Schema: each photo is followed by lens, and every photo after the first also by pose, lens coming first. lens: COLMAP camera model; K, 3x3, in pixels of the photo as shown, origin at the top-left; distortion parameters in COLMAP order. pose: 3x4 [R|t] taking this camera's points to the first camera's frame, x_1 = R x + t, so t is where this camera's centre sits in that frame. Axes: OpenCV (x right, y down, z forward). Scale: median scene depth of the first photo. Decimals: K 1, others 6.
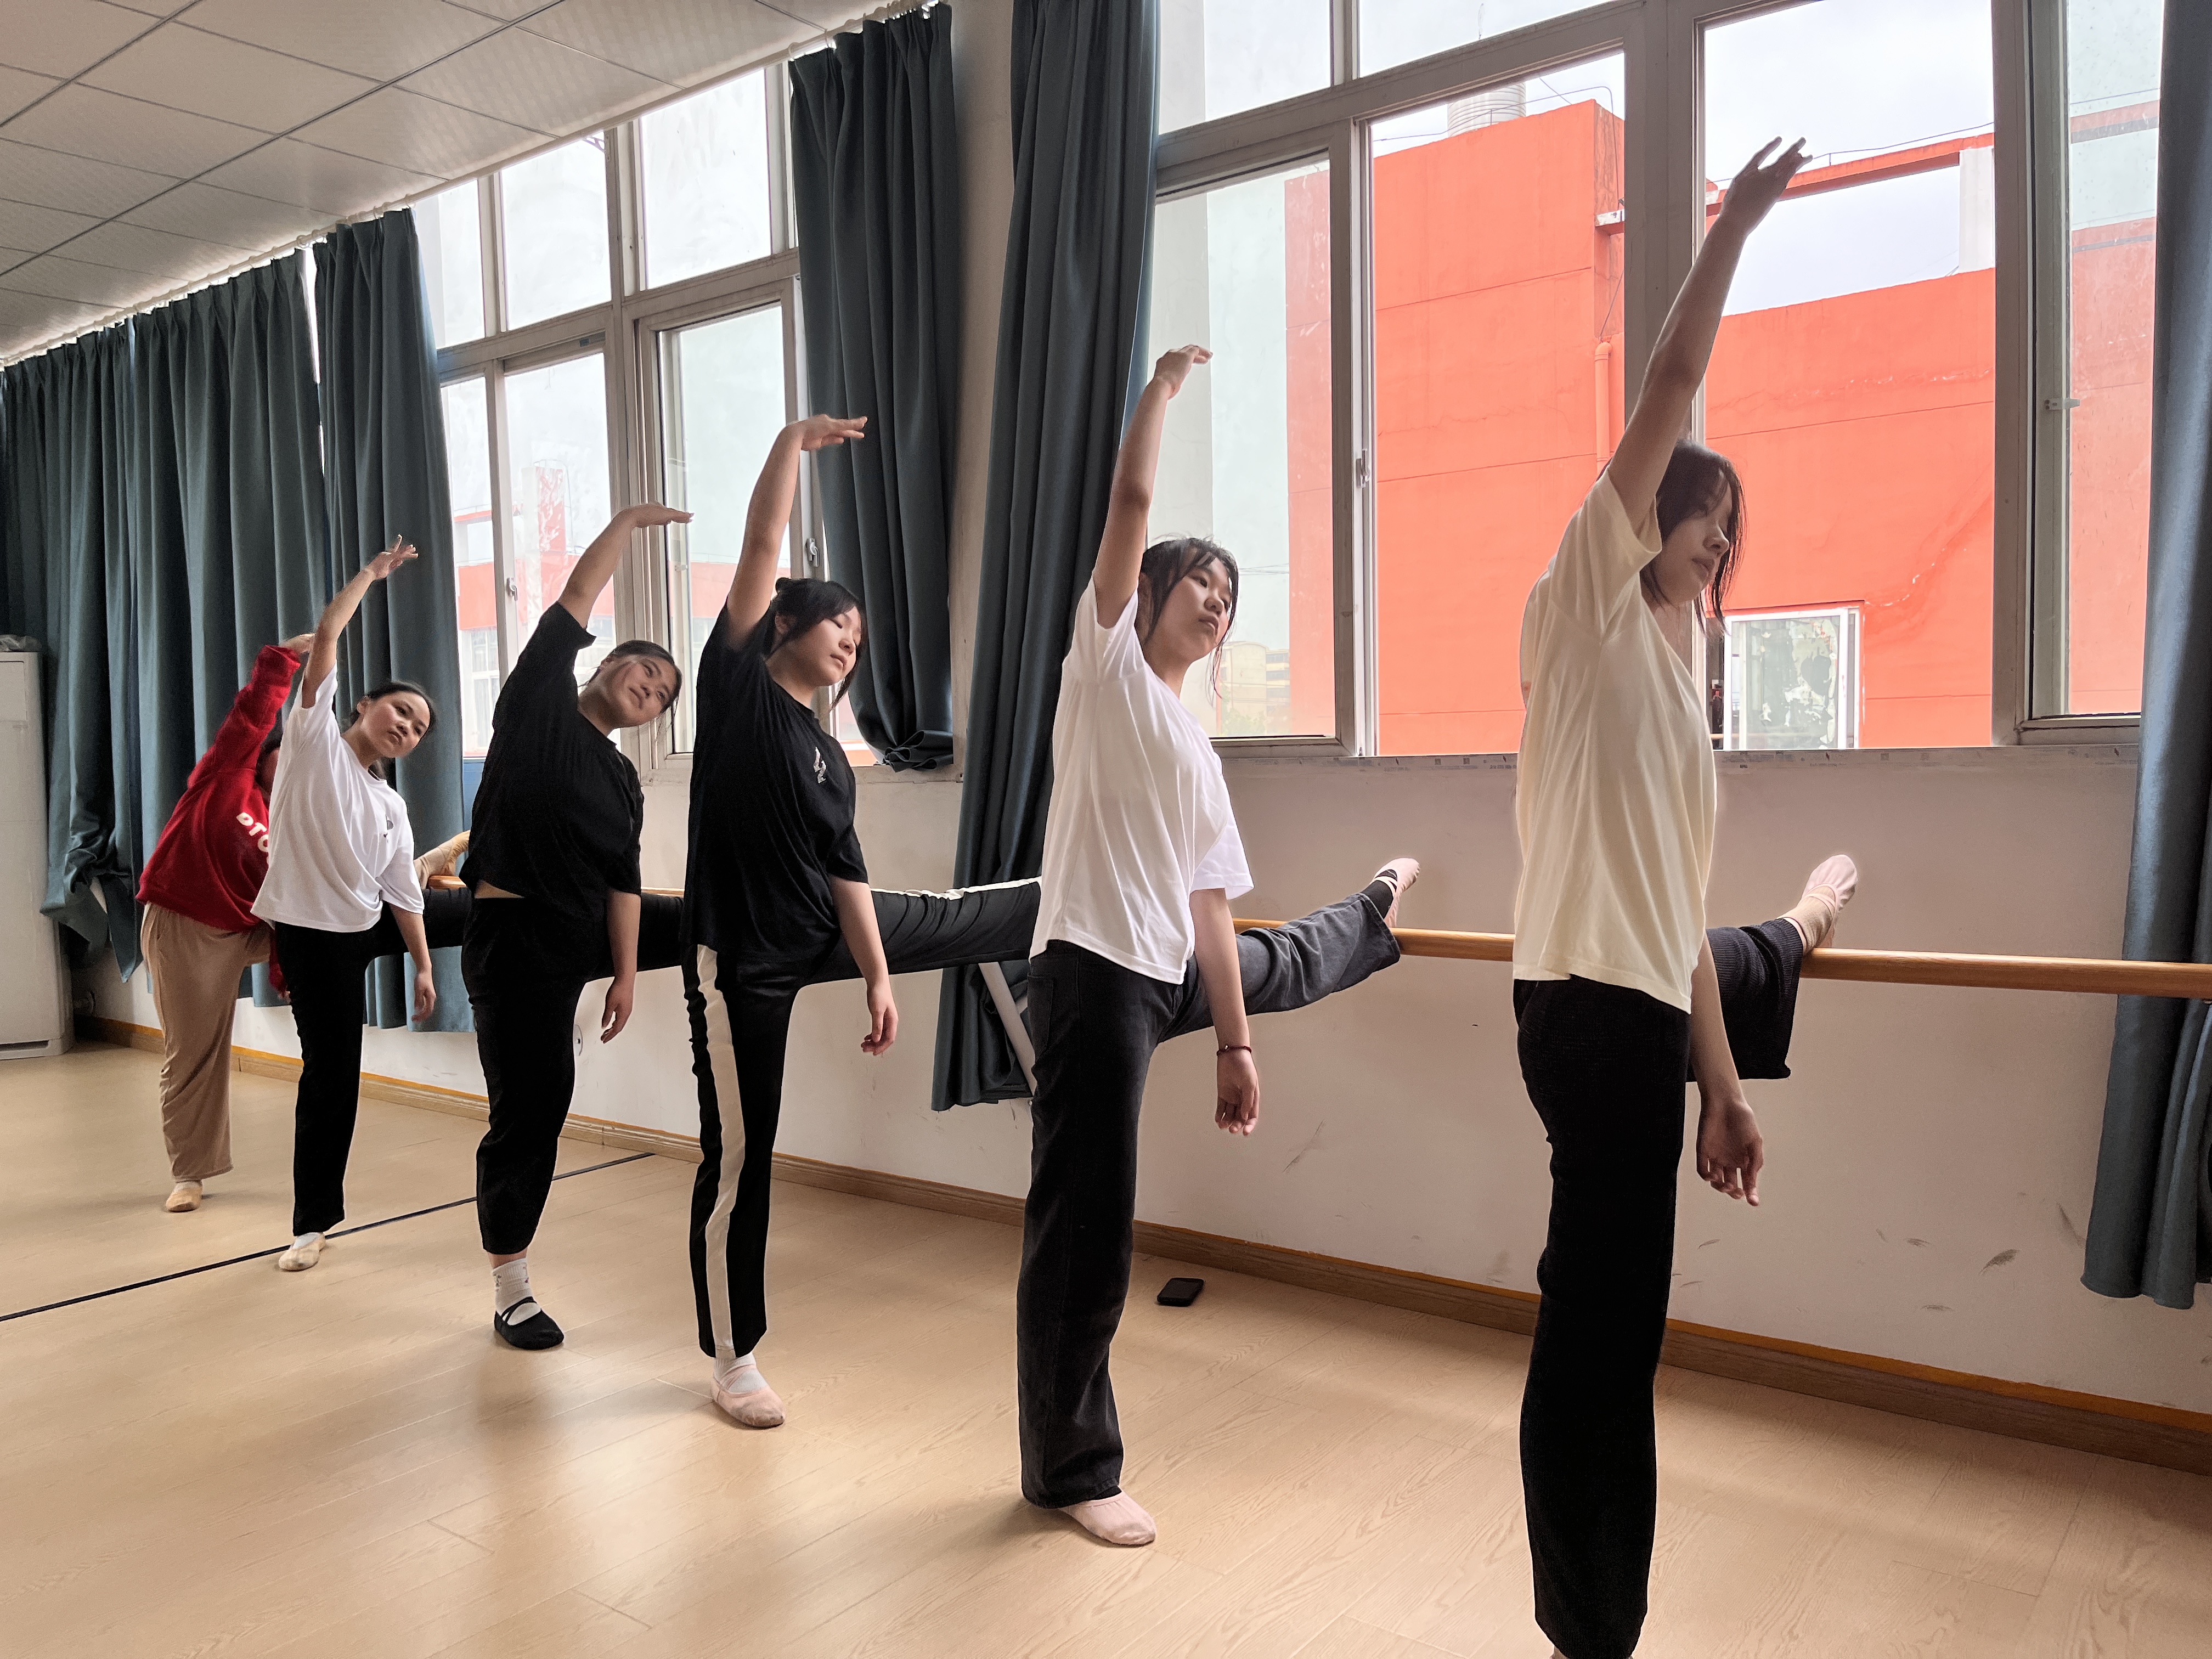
lens RADIAL K [[1678.3, 0, 1107.3], [0, 1678.3, 843.5], [0, 0, 1]] dist [0.055834, -0.058624]
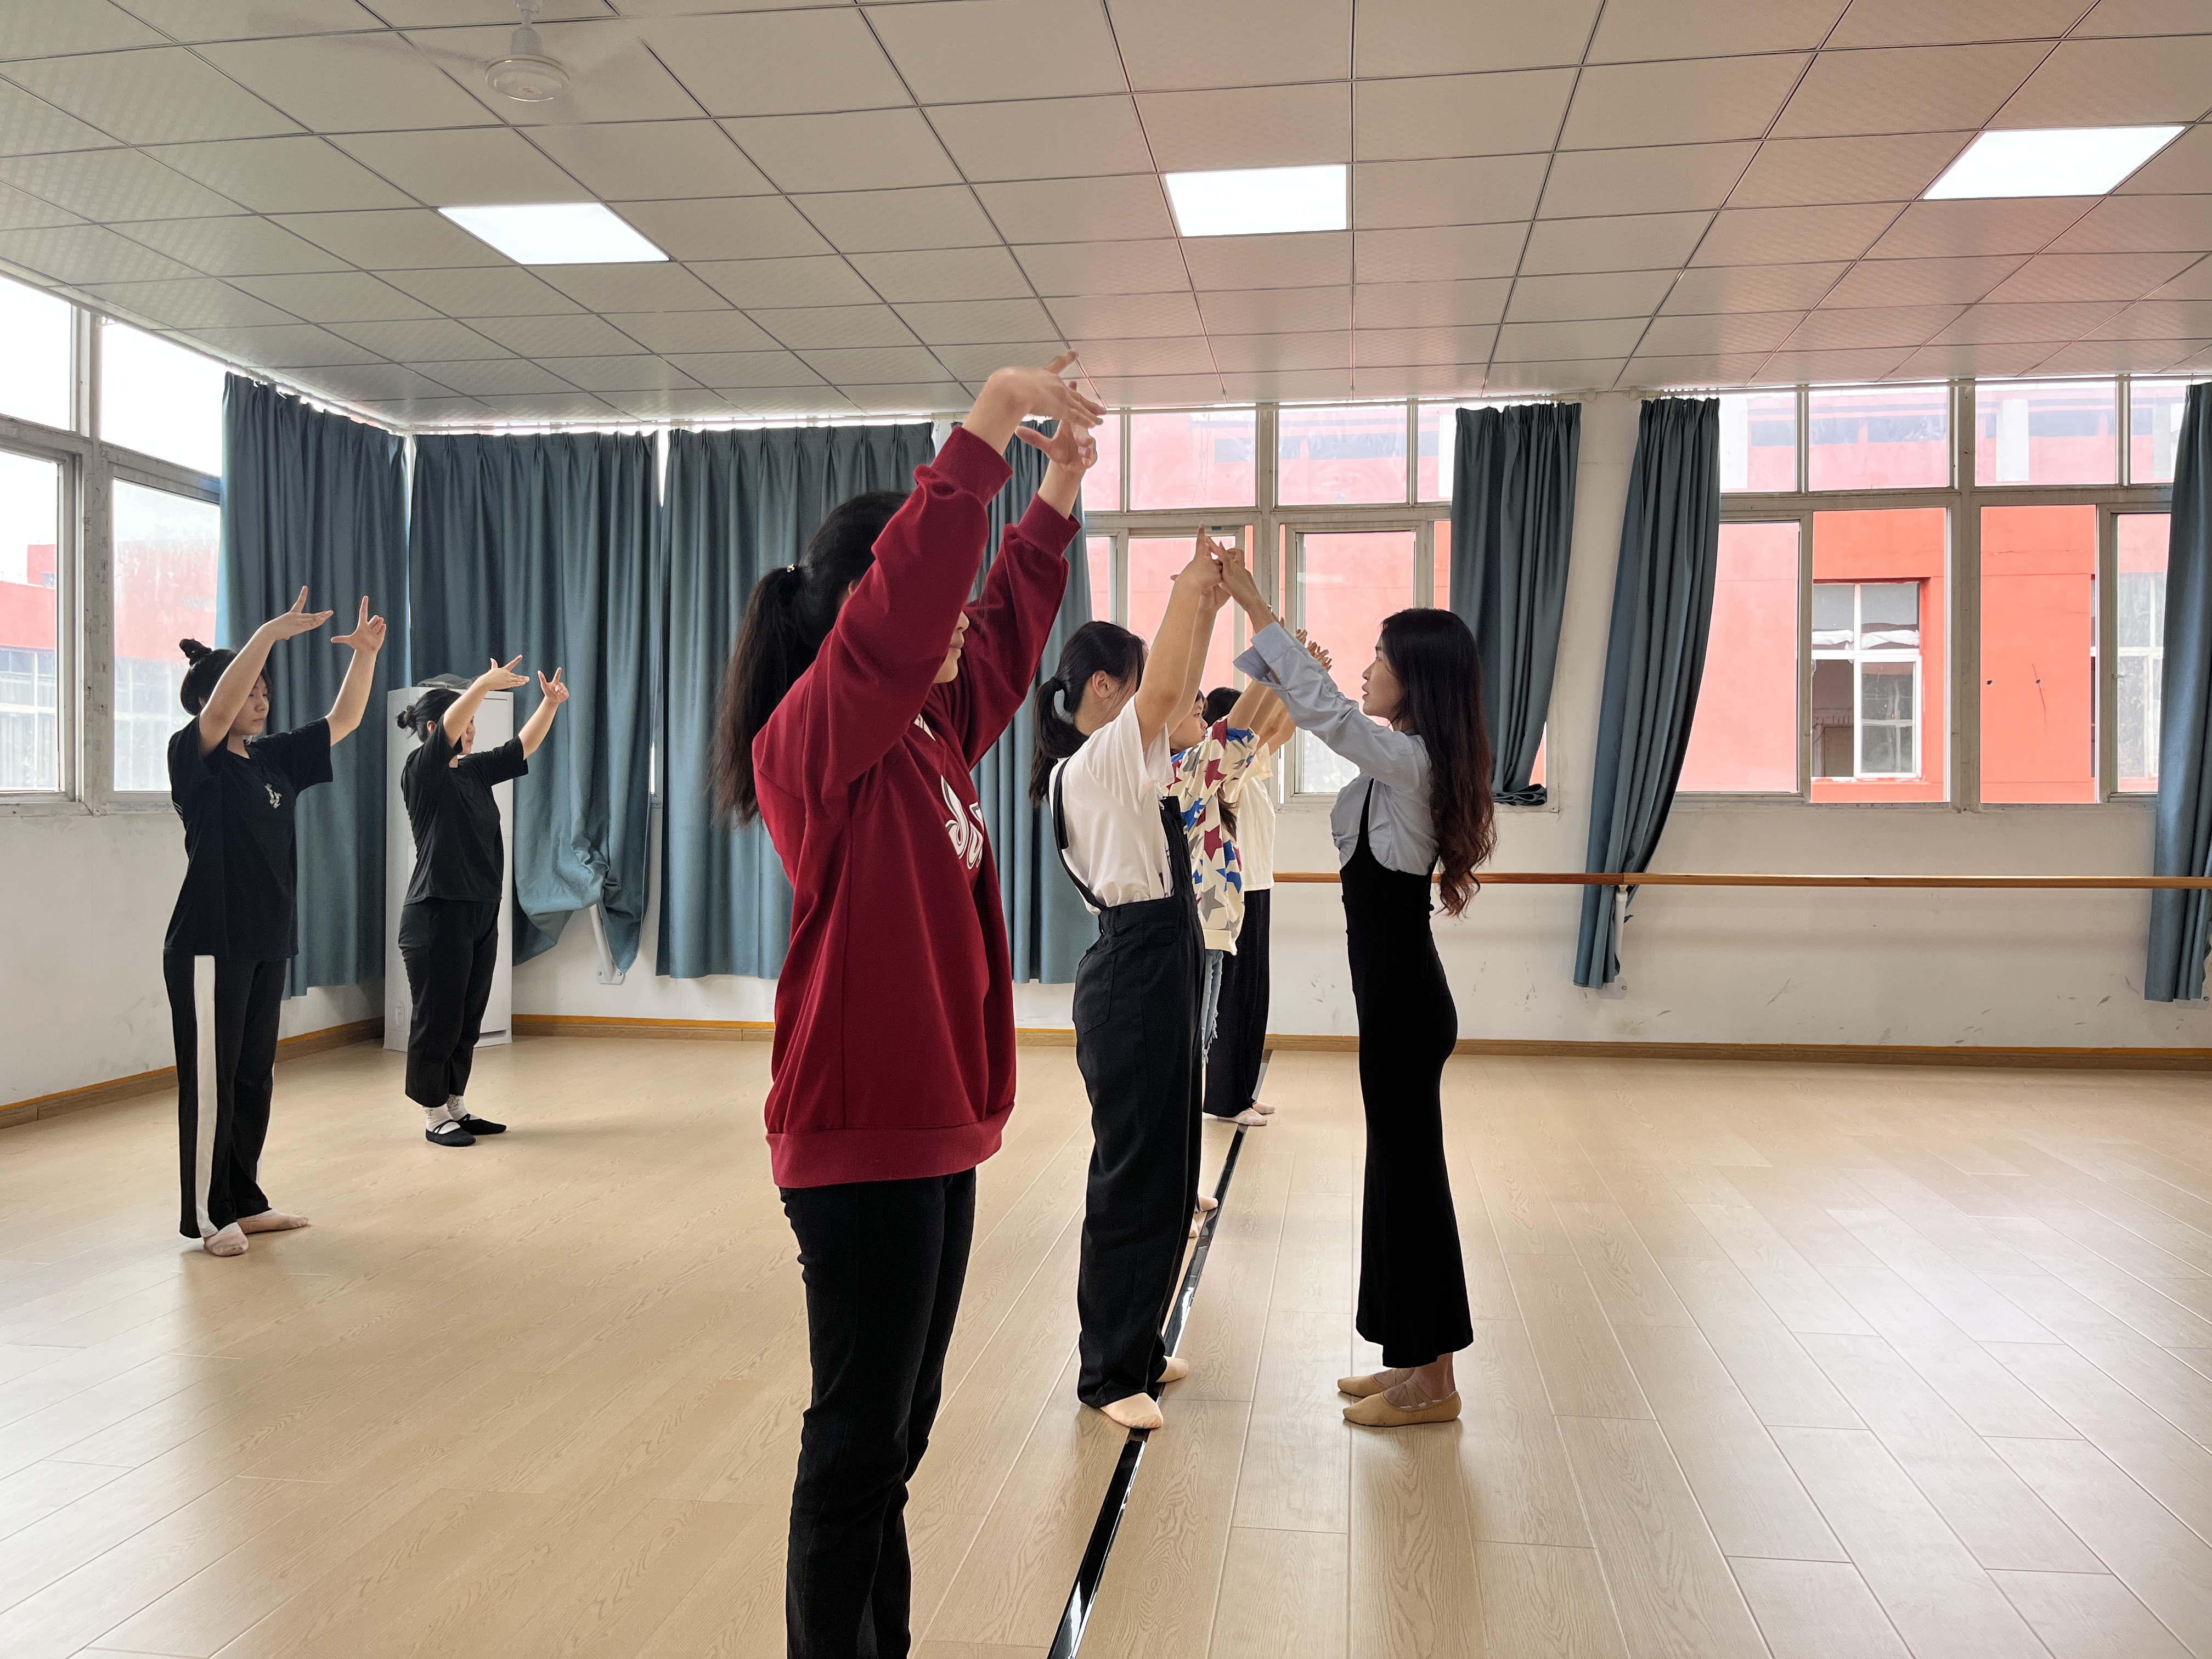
lens RADIAL K [[1678.3, 0, 1113.0], [0, 1678.3, 810.6], [0, 0, 1]] dist [0.055834, -0.058624]
pose [[0.864645, 0.017560, 0.502077, -1.117072], [0.009142, 0.998674, -0.050672, 0.038989], [-0.502301, 0.048403, 0.863337, -0.265574]]
